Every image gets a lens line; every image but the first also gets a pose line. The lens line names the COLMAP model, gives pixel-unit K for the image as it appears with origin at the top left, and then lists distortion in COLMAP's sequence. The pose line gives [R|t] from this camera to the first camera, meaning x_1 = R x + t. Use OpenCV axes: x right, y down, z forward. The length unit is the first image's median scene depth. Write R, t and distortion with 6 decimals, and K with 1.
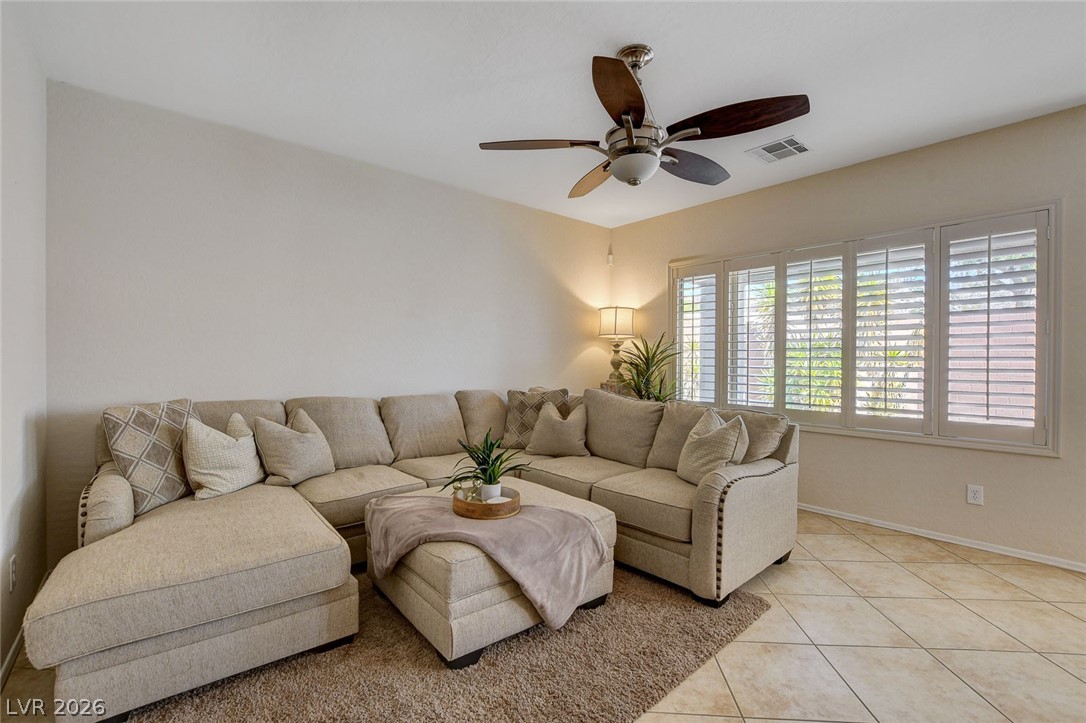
lens RADIAL K [[472.5, 0, 541.5], [0, 472.5, 365.2], [0, 0, 1]] dist [-0.018606, 0.001123]
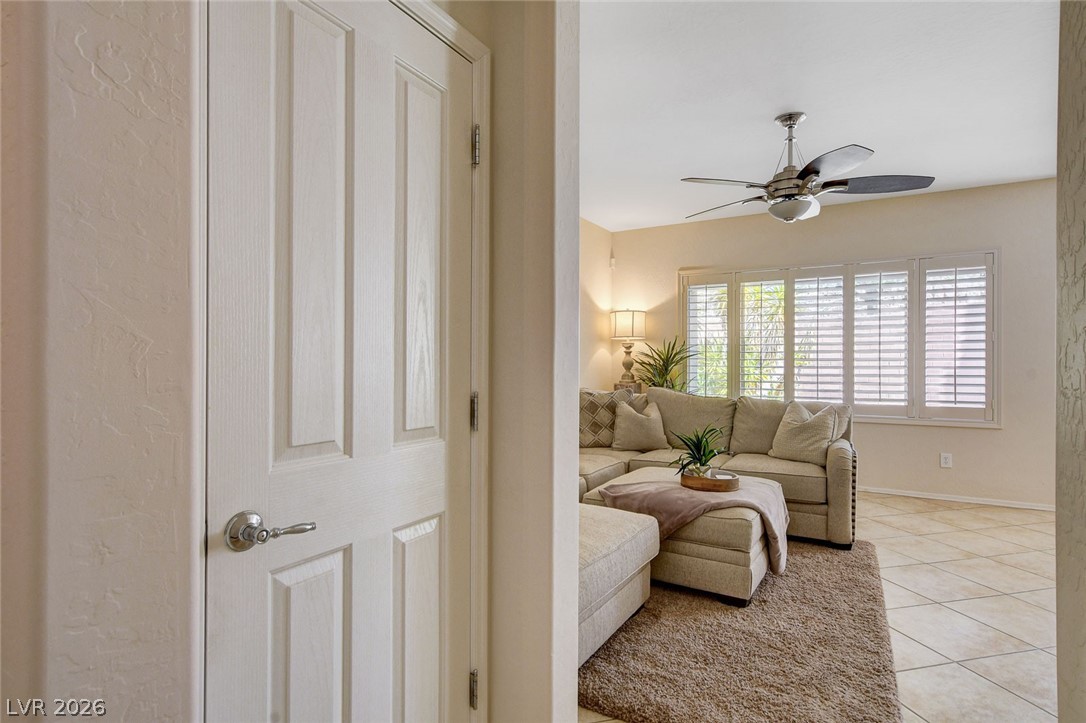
lens RADIAL K [[546.5, 0, 545.6], [0, 546.5, 360.3], [0, 0, 1]] dist [-0.001775, 0.001764]
pose [[0.947313, -0.003418, 0.320290, -0.602232], [0.007255, 0.999916, -0.010785, -0.001649], [-0.320226, 0.012540, 0.947258, -0.116739]]
